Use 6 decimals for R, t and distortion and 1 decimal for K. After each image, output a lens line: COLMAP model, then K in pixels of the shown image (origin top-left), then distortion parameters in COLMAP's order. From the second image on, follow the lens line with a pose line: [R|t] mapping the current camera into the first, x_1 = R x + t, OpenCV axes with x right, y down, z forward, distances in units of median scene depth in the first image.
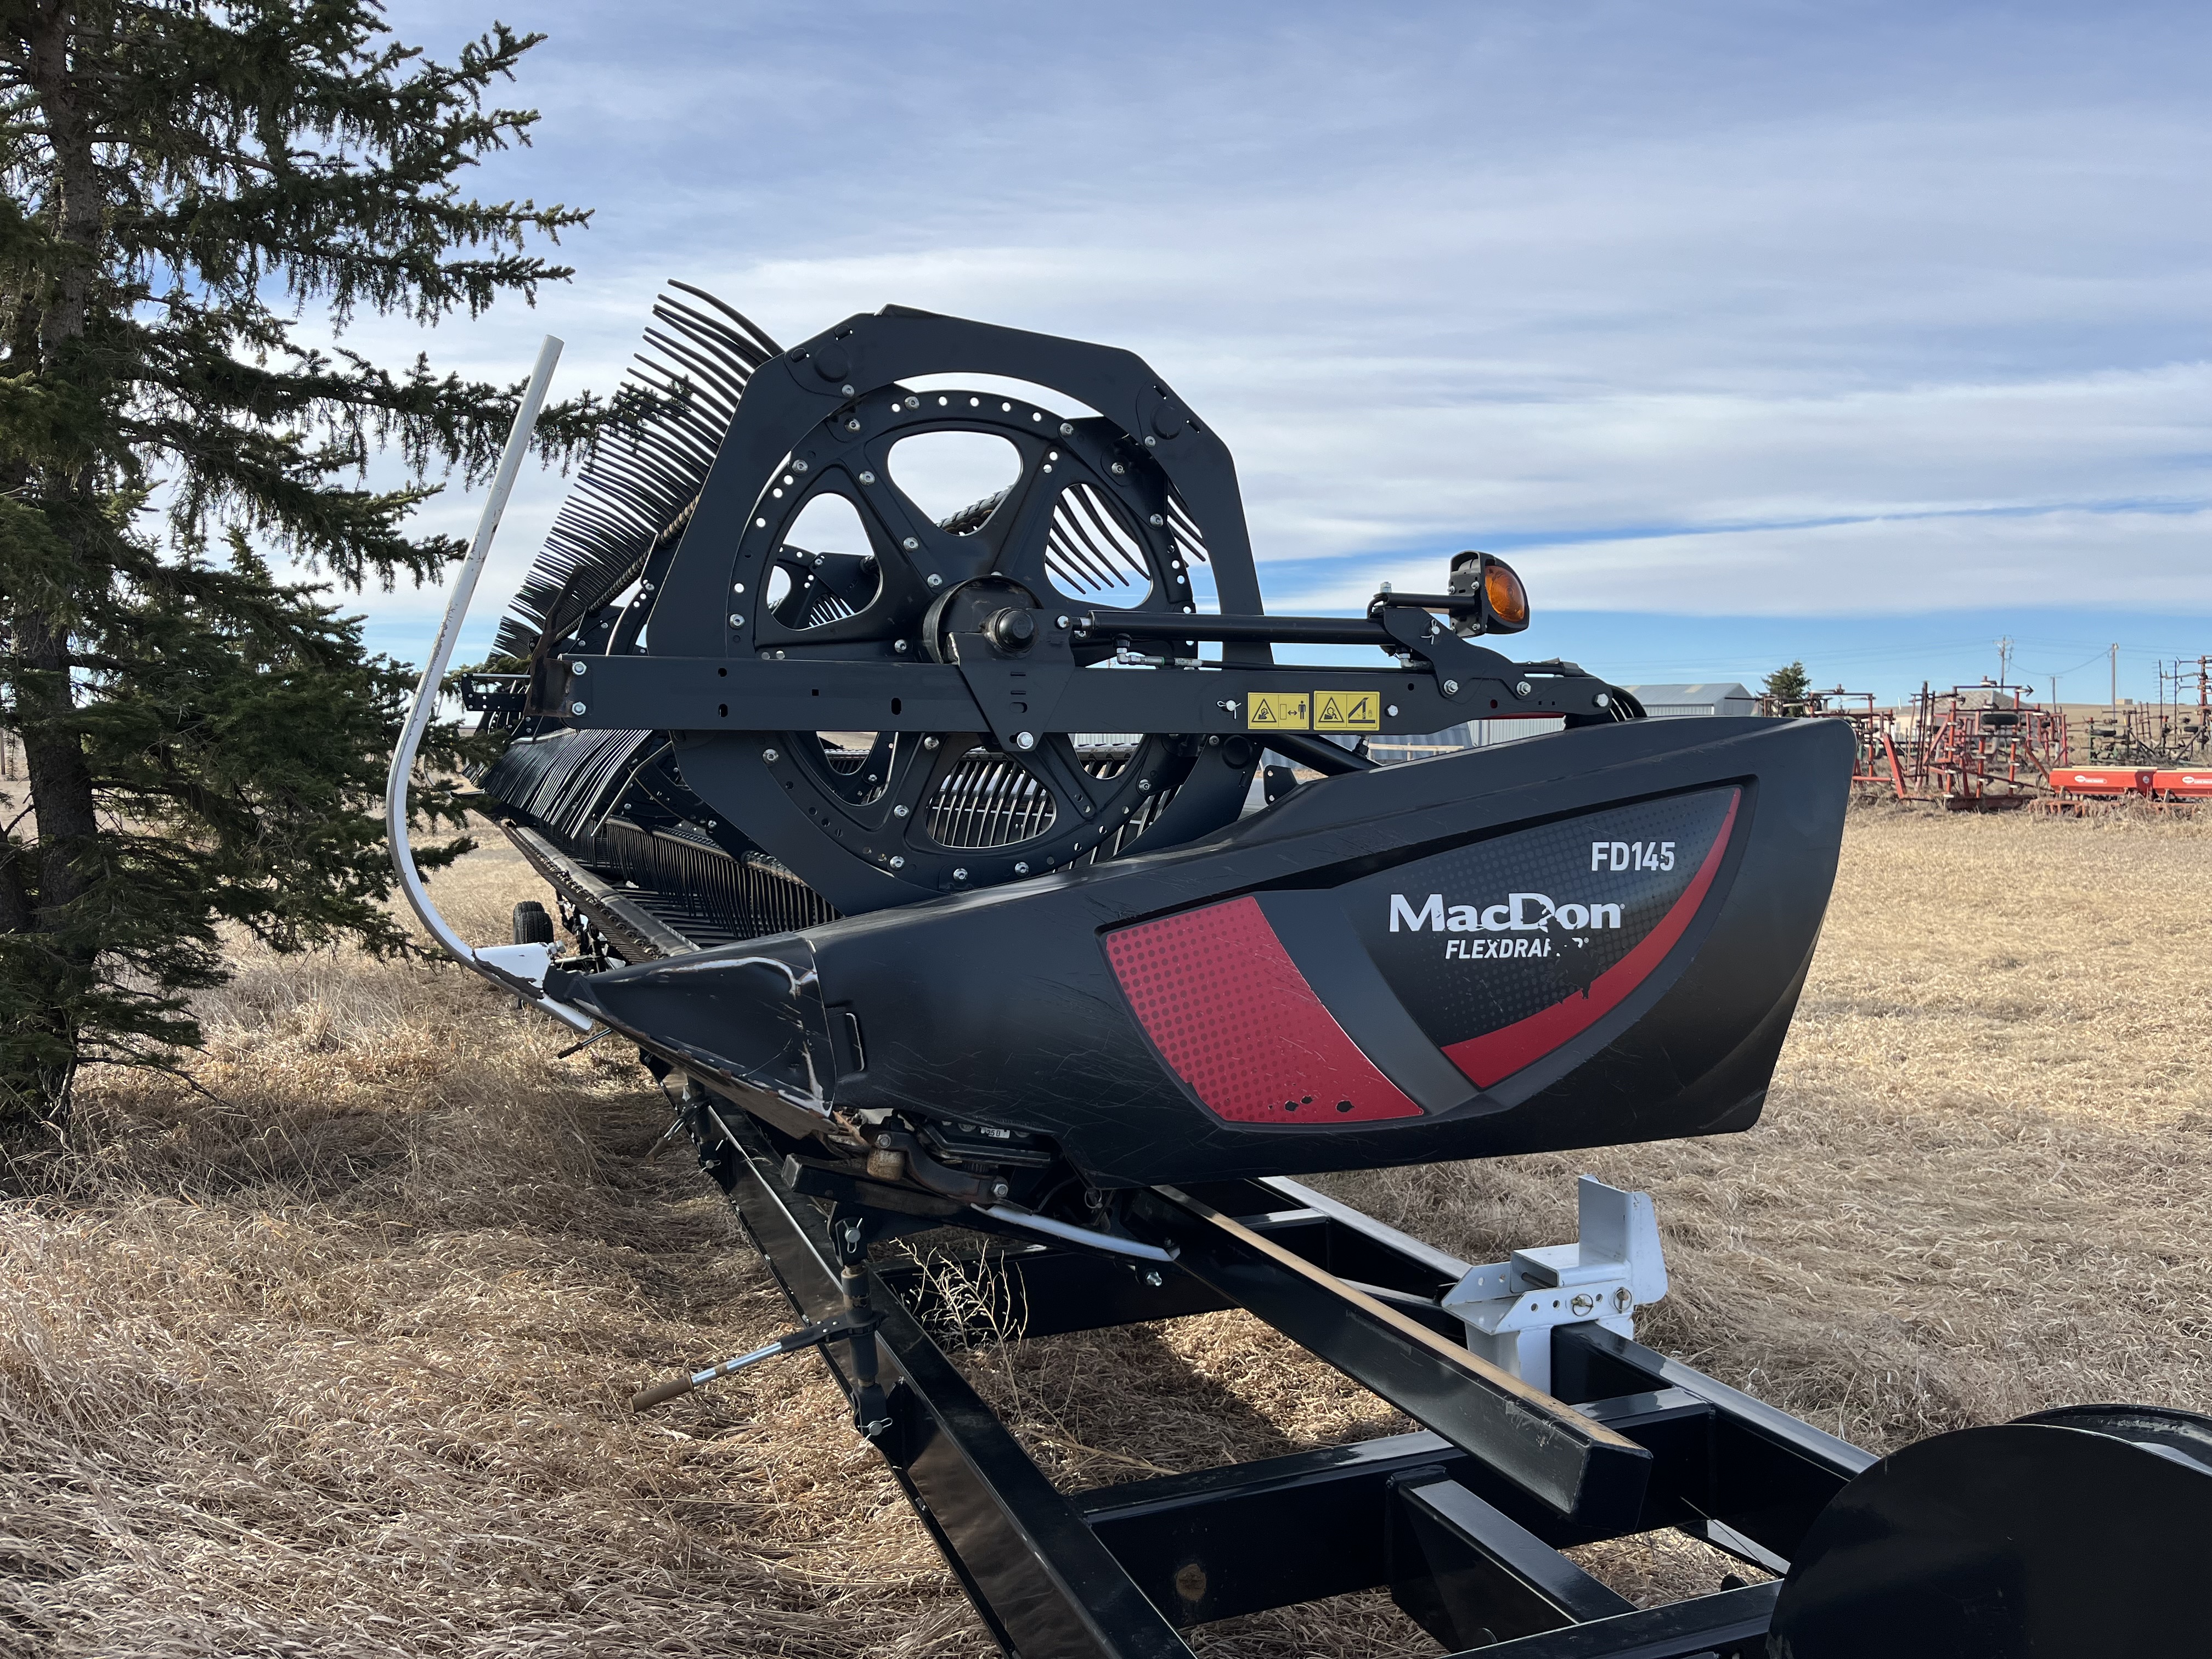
lens RADIAL K [[1699.3, 0, 1124.3], [0, 1699.3, 826.6], [0, 0, 1]] dist [0.066140, -0.084052]
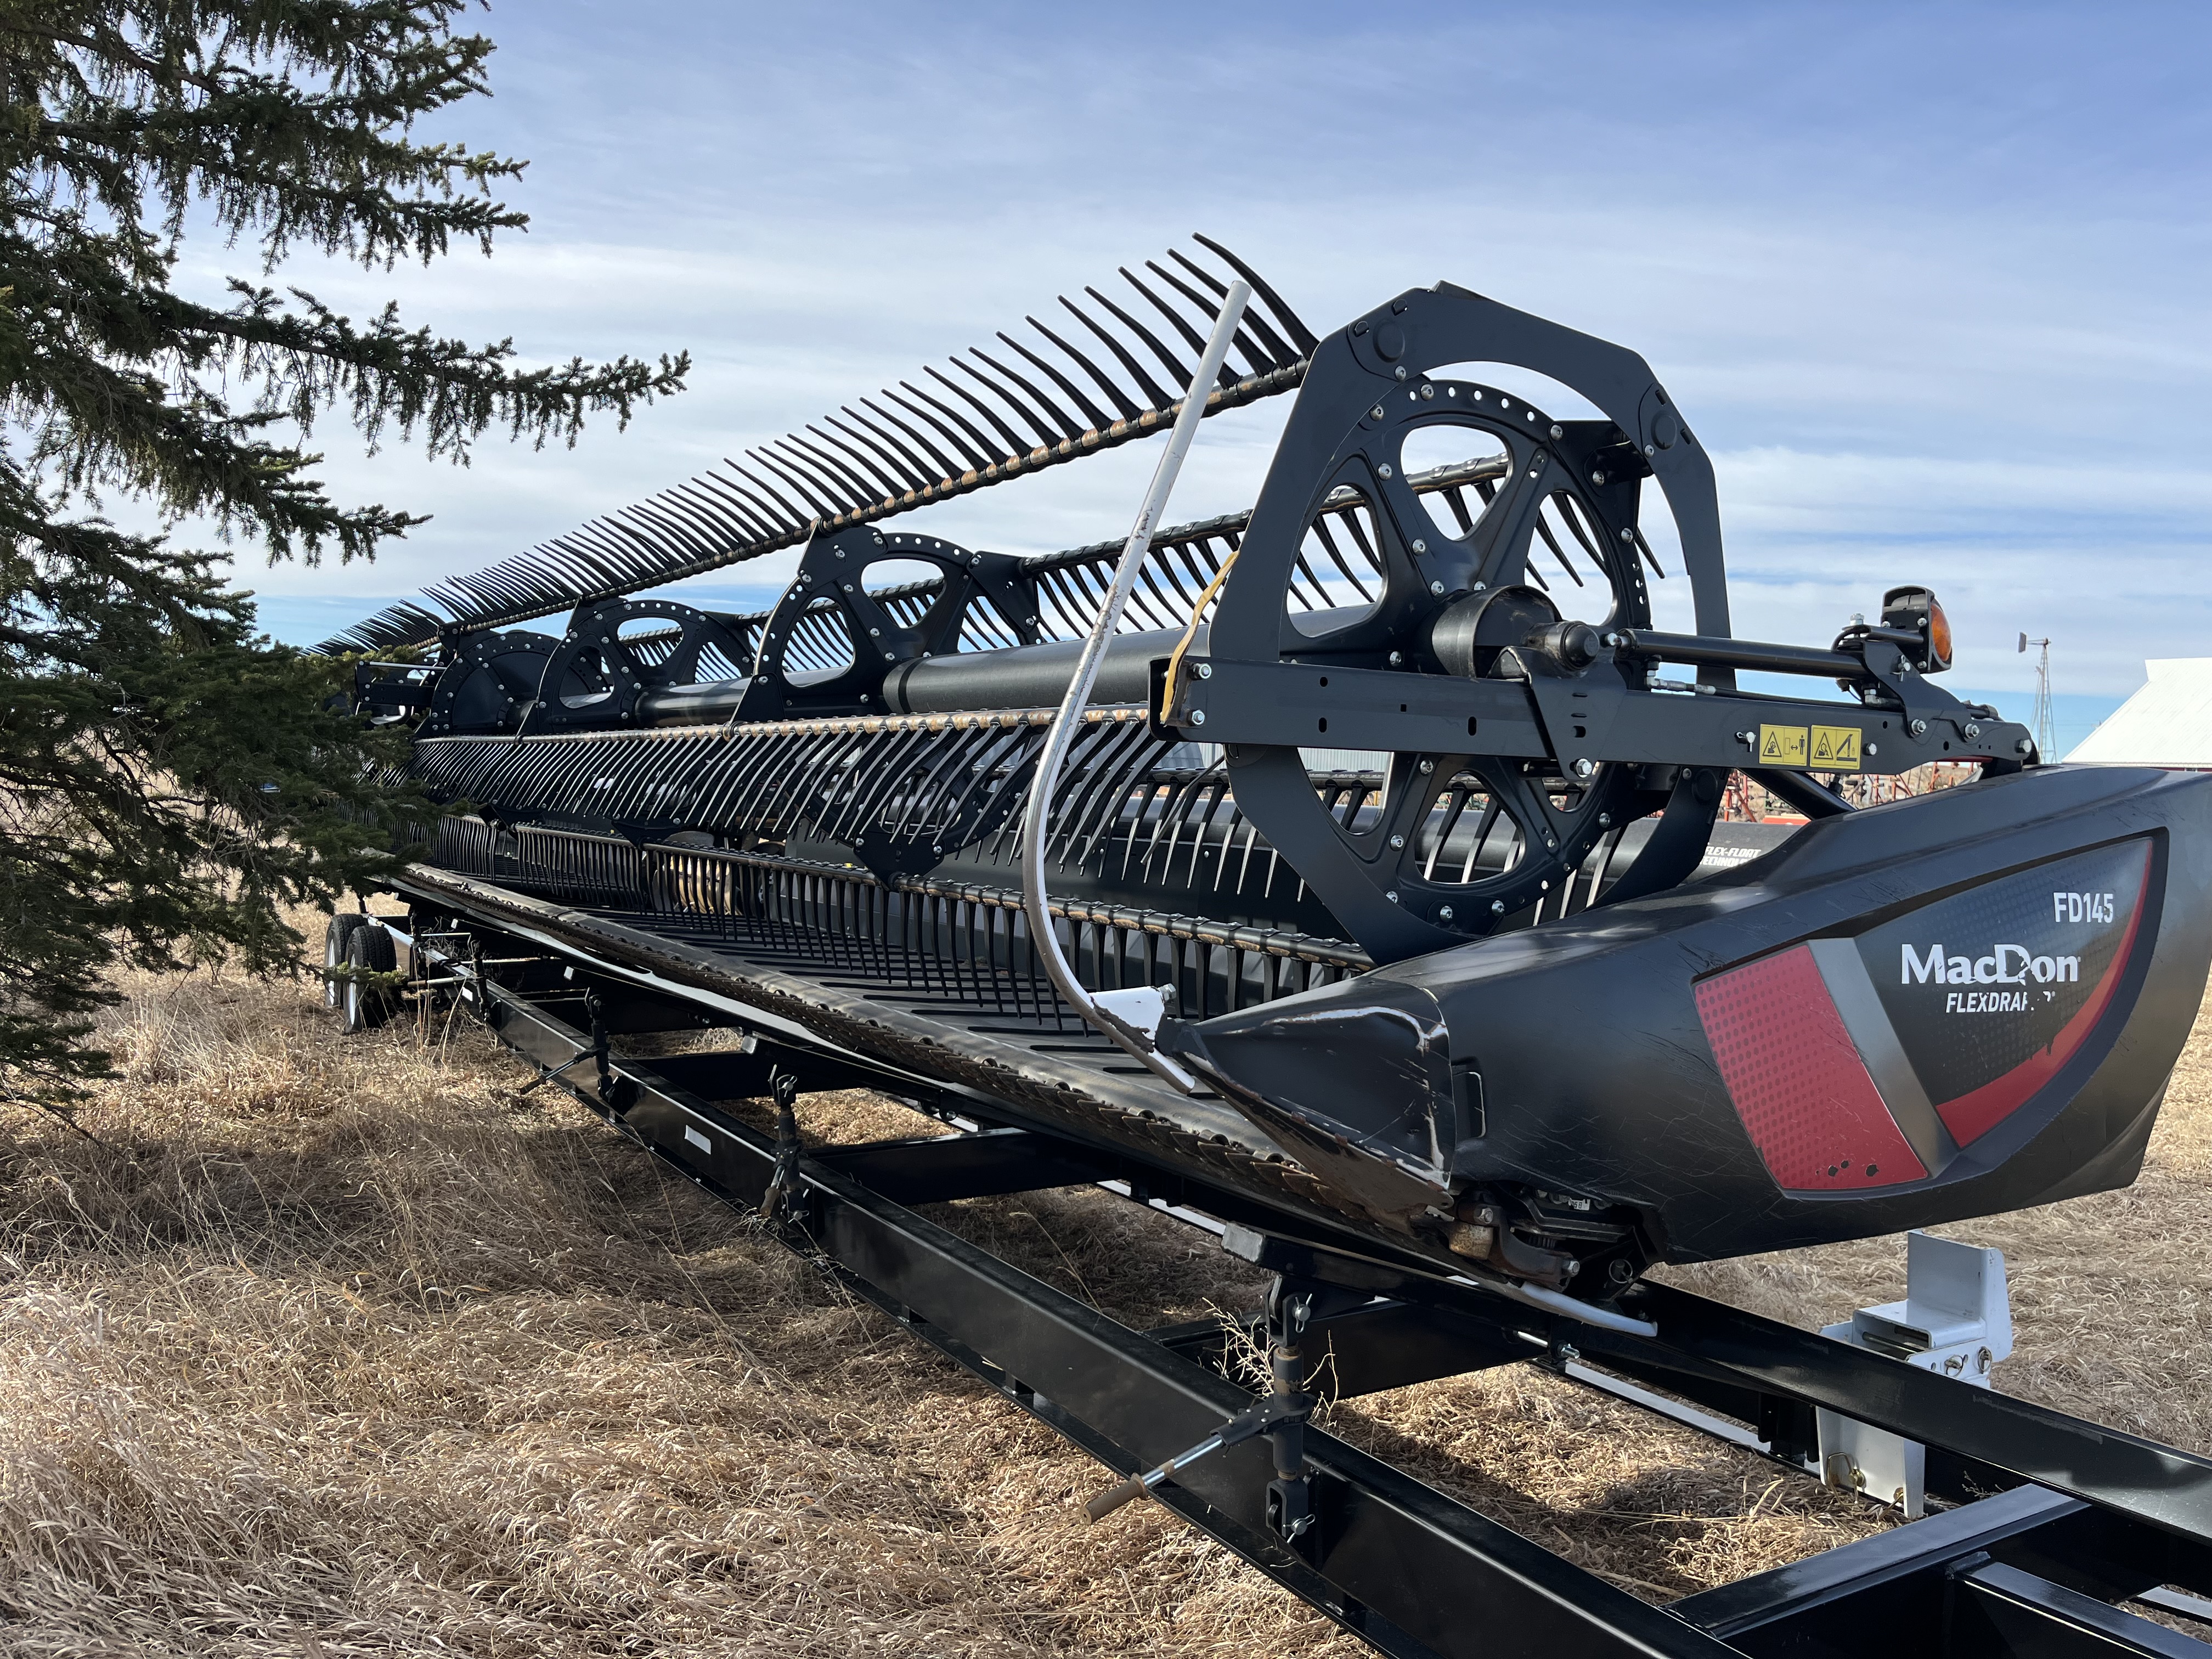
lens RADIAL K [[1699.3, 0, 1129.0], [0, 1699.3, 827.3], [0, 0, 1]] dist [0.066140, -0.084052]
pose [[0.984487, 0.028134, 0.173188, -0.400638], [-0.026076, 0.999560, -0.014147, -0.000188], [-0.173510, 0.009411, 0.984787, 0.127301]]
